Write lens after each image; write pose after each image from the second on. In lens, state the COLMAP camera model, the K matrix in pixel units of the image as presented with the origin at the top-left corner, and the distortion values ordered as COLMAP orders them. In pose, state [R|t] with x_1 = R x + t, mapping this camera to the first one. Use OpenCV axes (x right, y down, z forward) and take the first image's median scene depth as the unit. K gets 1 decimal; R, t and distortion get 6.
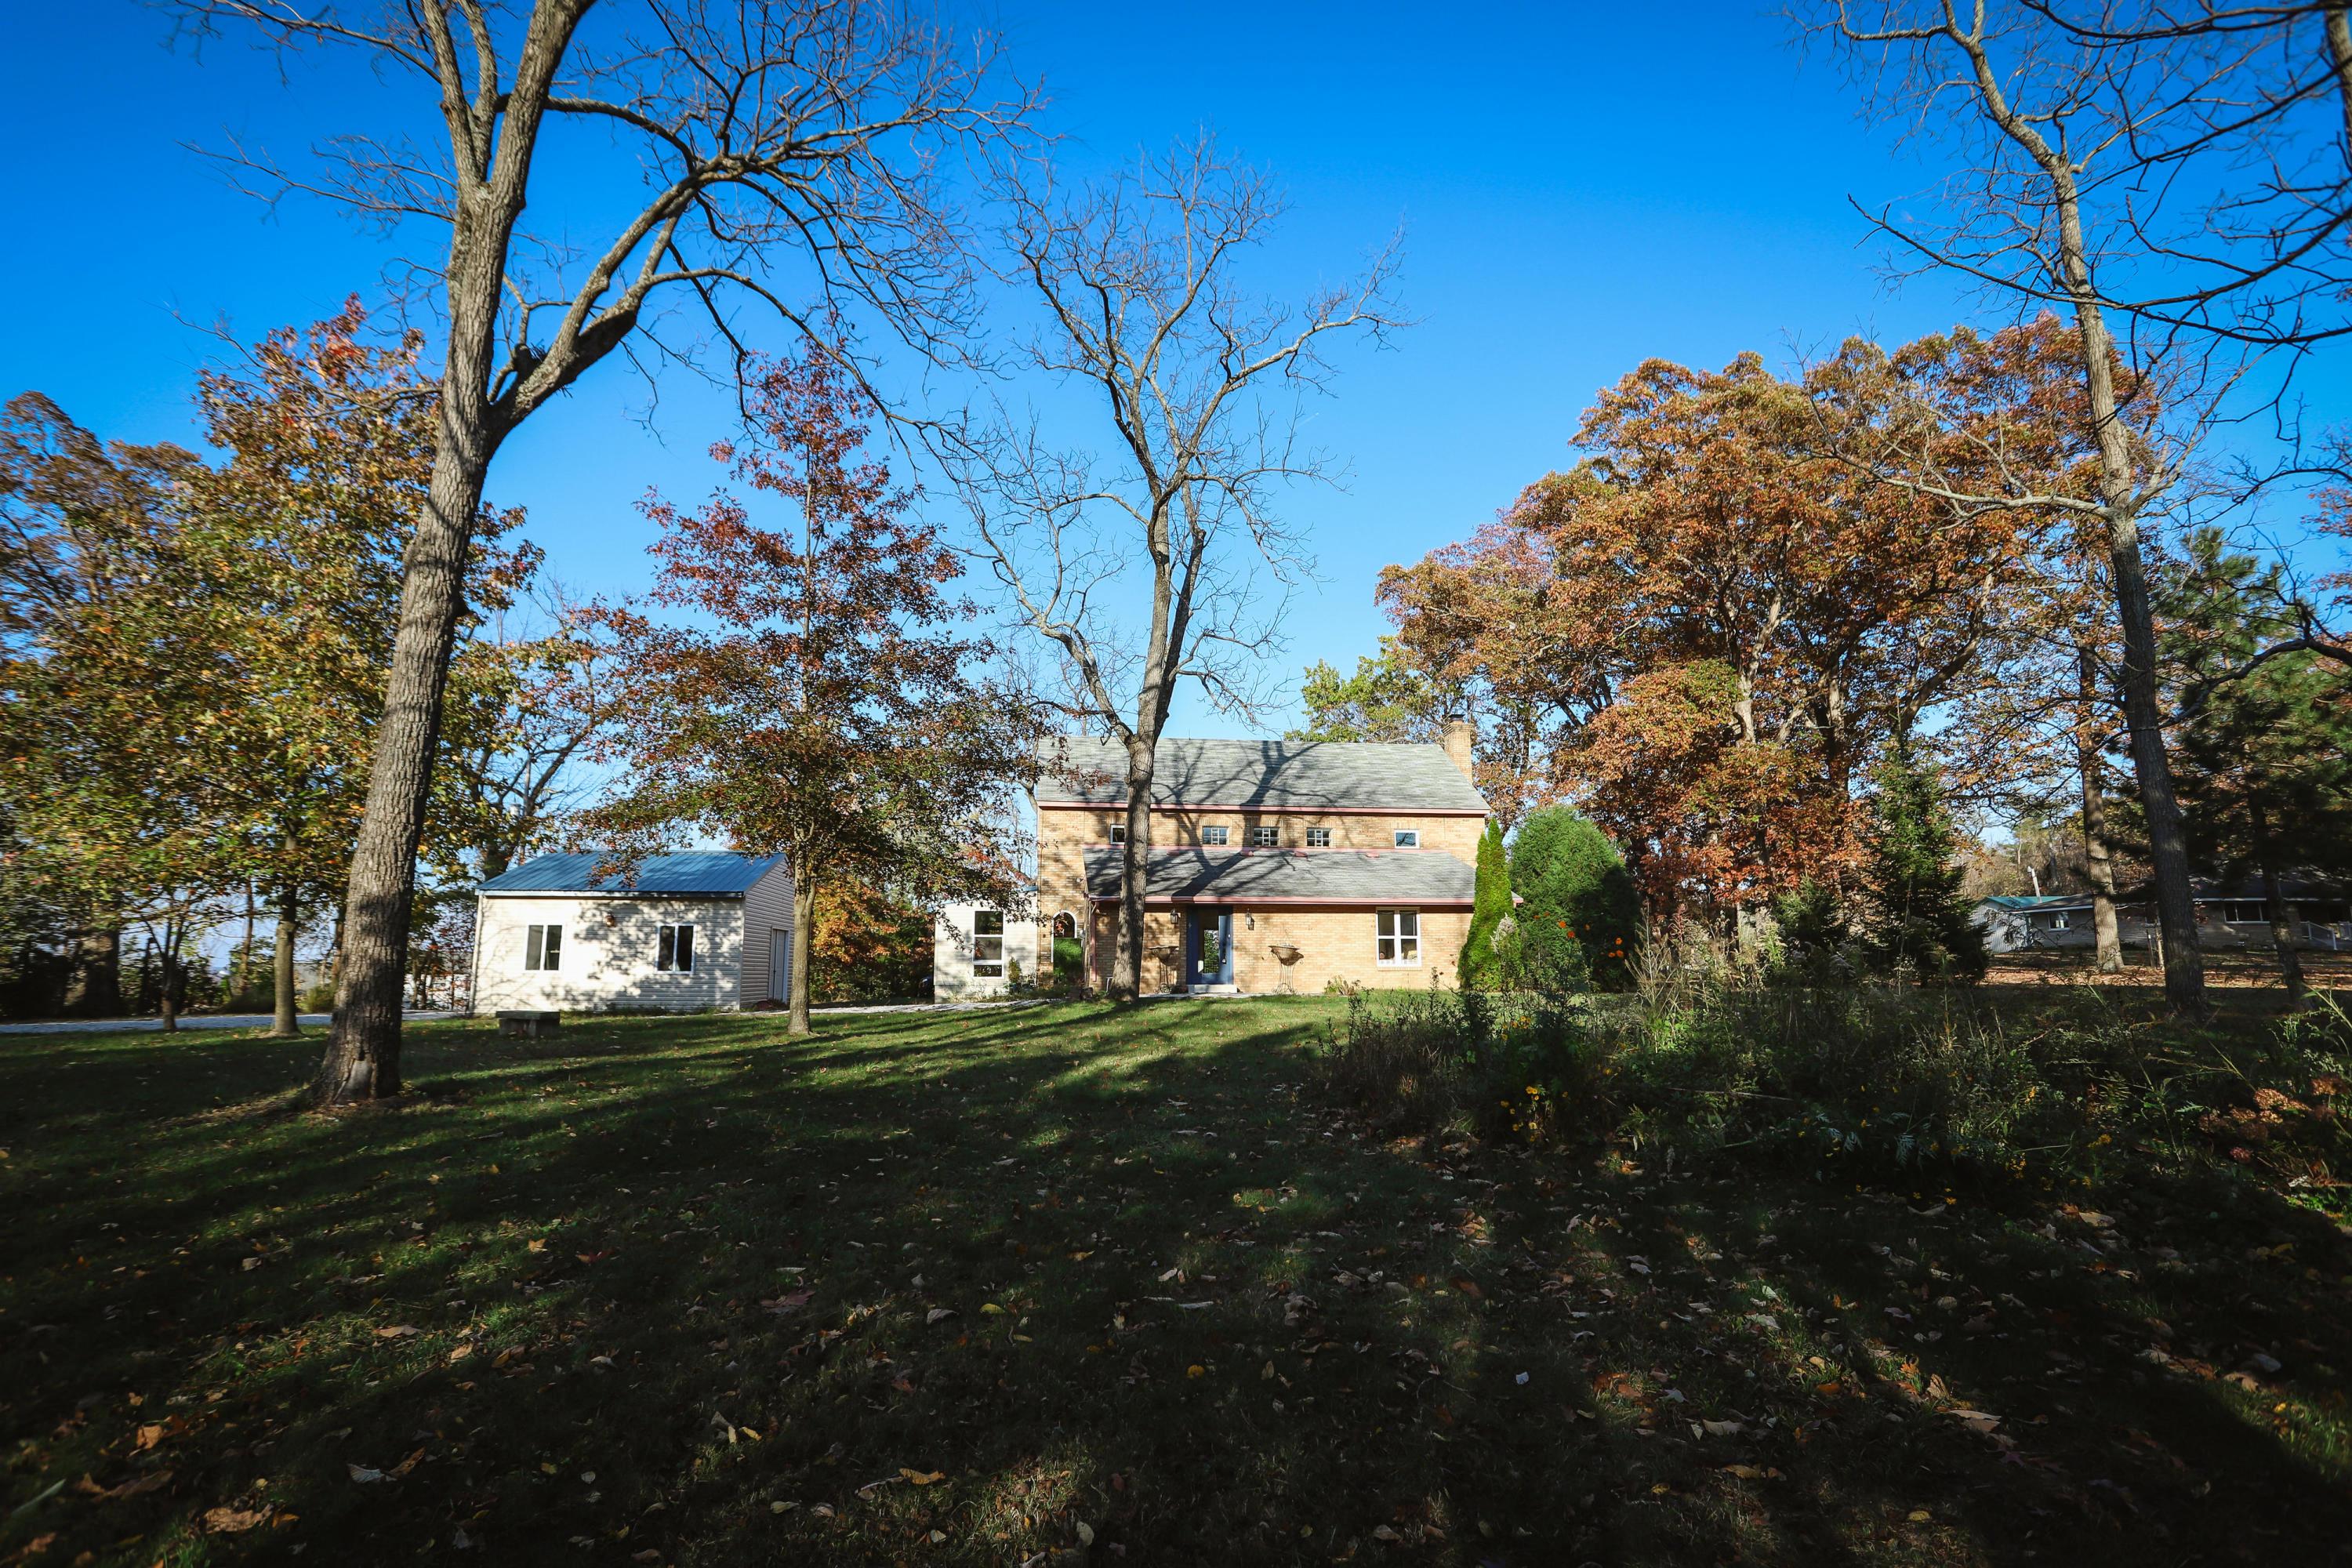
lens RADIAL K [[1130.5, 0, 1185.0], [0, 1130.5, 790.7], [0, 0, 1]] dist [-0.051903, 0.024860]
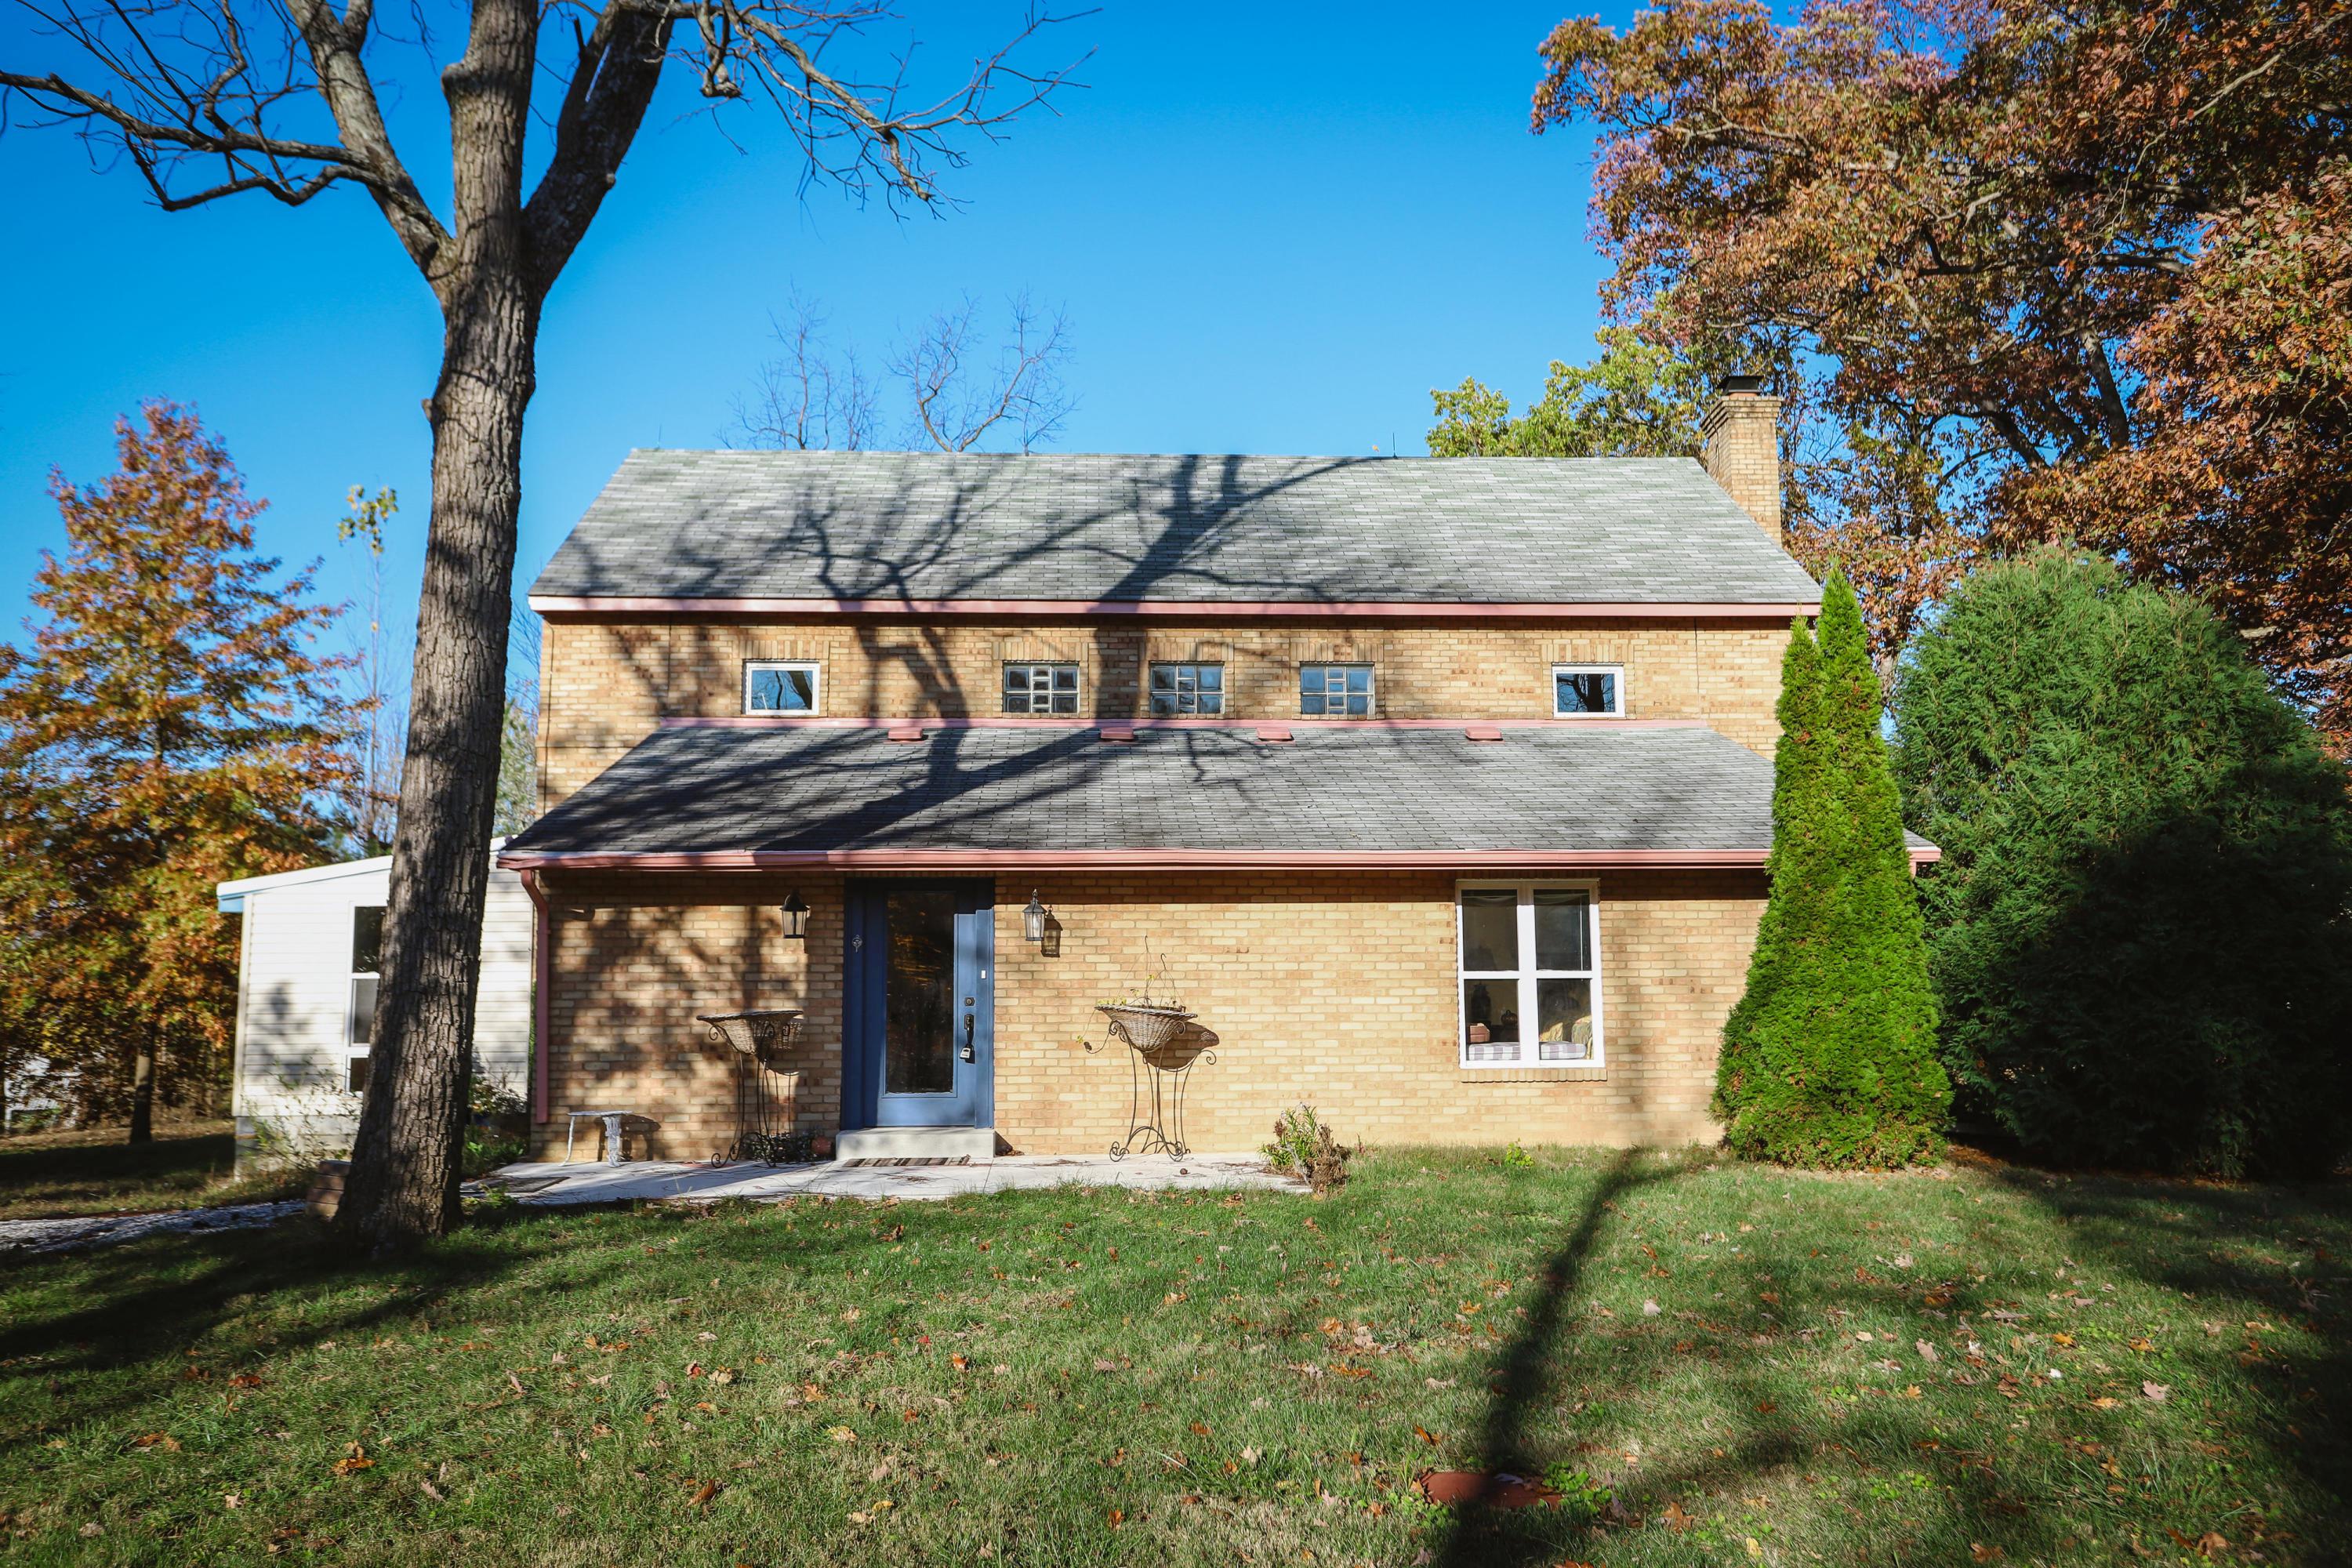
lens RADIAL K [[1890.4, 0, 1172.4], [0, 1890.4, 770.2], [0, 0, 1]] dist [0.001649, 0.001315]
pose [[0.997082, -0.015231, -0.074798, 0.132819], [0.017871, 0.999236, 0.034759, 0.053583], [0.074211, -0.035995, 0.996593, 0.478726]]
